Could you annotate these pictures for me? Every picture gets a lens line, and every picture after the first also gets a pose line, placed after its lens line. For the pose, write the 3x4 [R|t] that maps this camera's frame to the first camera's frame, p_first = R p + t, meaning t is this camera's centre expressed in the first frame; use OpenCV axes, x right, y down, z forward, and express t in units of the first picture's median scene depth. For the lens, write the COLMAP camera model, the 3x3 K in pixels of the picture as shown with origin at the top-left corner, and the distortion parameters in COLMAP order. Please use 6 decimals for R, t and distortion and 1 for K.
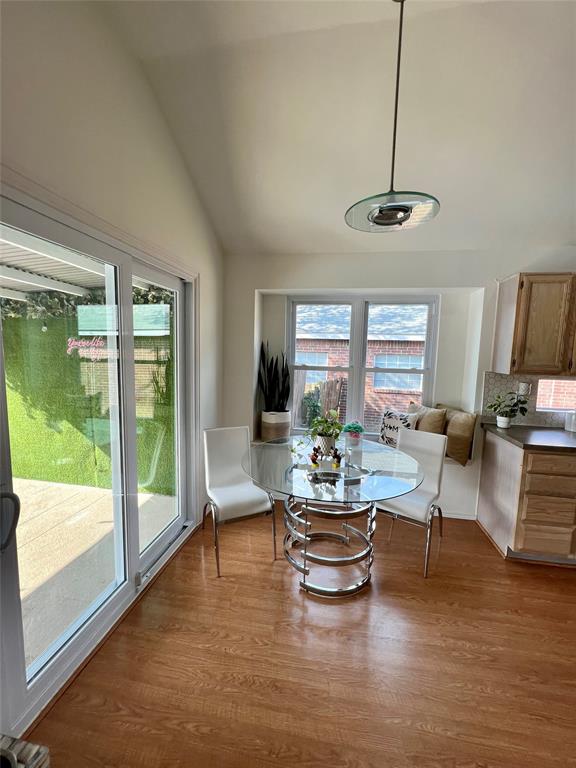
lens RADIAL K [[306.3, 0, 290.4], [0, 306.3, 381.0], [0, 0, 1]] dist [-0.000212, -0.000103]
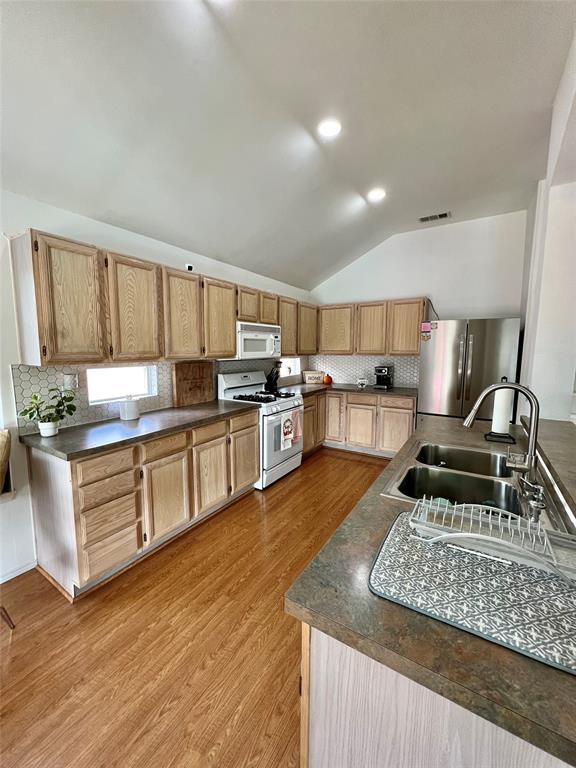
lens RADIAL K [[306.3, 0, 290.4], [0, 306.3, 381.0], [0, 0, 1]] dist [-0.000212, -0.000103]
pose [[0.377560, -0.124034, 0.917640, 0.252432], [0.100737, 0.990609, 0.092449, 0.006480], [-0.920489, 0.057535, 0.386509, 0.150223]]
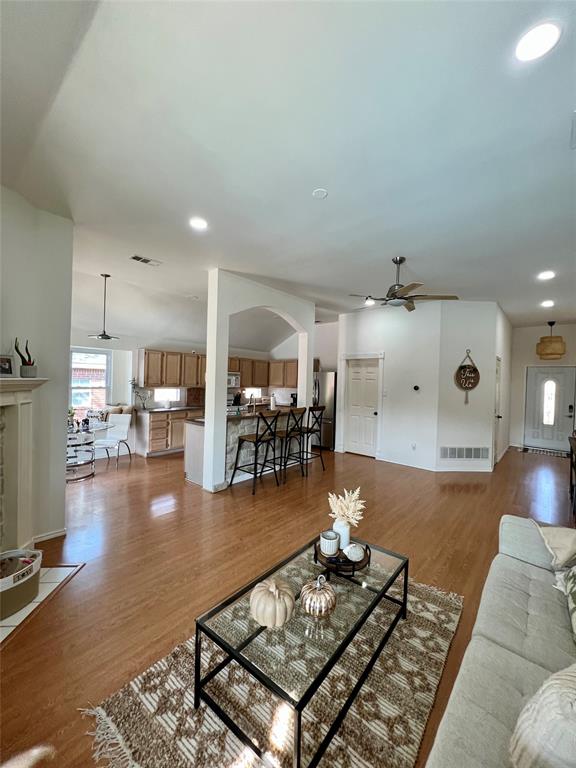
lens RADIAL K [[306.3, 0, 290.4], [0, 306.3, 381.0], [0, 0, 1]] dist [-0.000212, -0.000103]
pose [[0.506910, -0.016635, 0.861839, -0.891908], [0.072336, 0.997108, -0.023300, 0.077843], [-0.858959, 0.074153, 0.506647, -1.386785]]
